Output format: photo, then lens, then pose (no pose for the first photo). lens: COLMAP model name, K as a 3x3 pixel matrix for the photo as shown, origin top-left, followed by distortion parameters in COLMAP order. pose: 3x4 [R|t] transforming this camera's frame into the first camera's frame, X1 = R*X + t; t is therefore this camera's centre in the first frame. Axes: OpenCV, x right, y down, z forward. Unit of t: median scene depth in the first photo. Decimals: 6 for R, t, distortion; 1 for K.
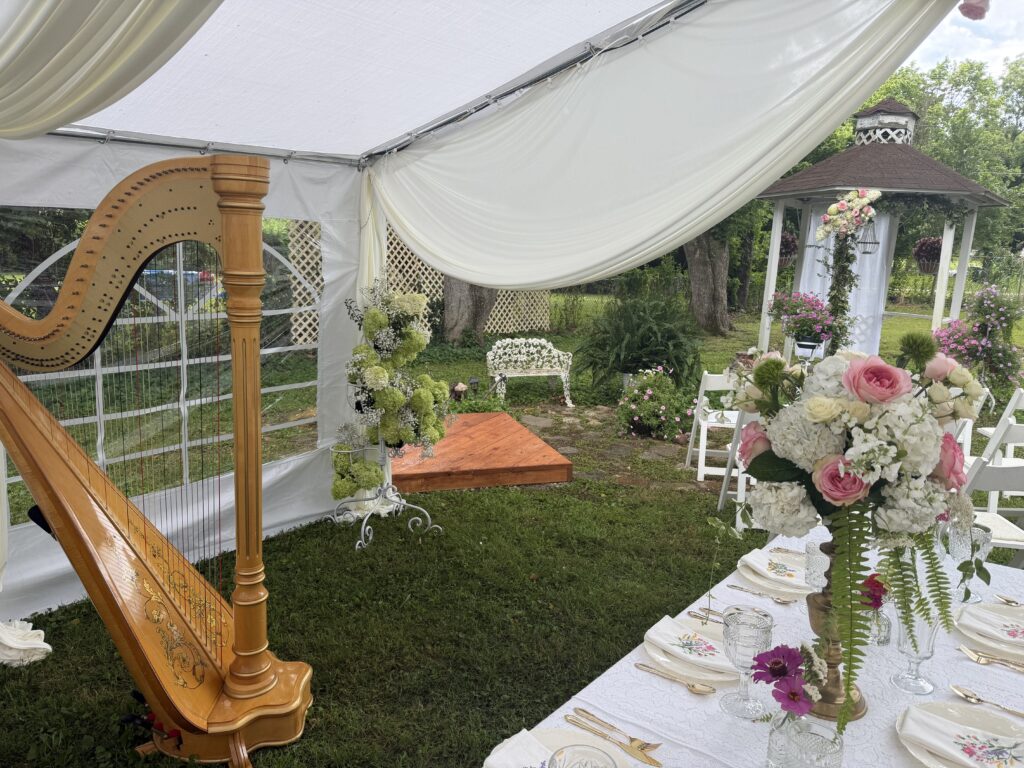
lens RADIAL K [[715.4, 0, 510.6], [0, 715.4, 388.5], [0, 0, 1]] dist [0.112891, -0.178827]
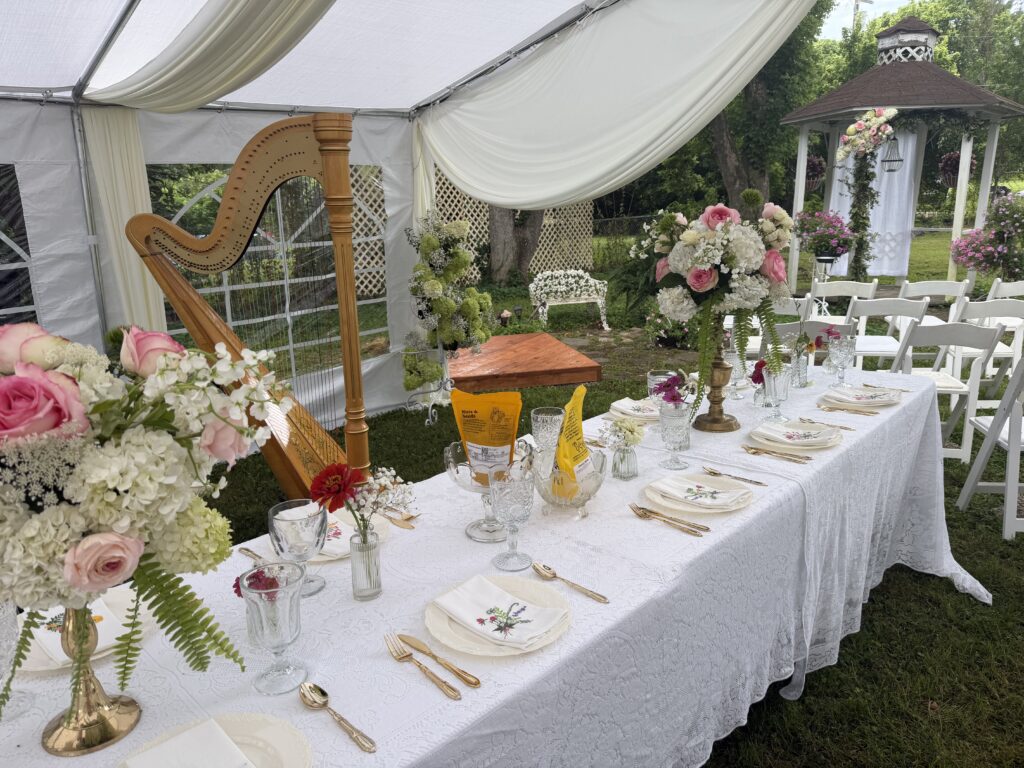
lens RADIAL K [[717.8, 0, 514.5], [0, 717.8, 392.1], [0, 0, 1]] dist [0.096416, -0.126260]
pose [[0.996424, -0.042302, -0.073139, 0.024399], [0.047257, 0.996606, 0.067410, 0.052209], [0.070039, -0.070626, 0.995041, -0.156691]]
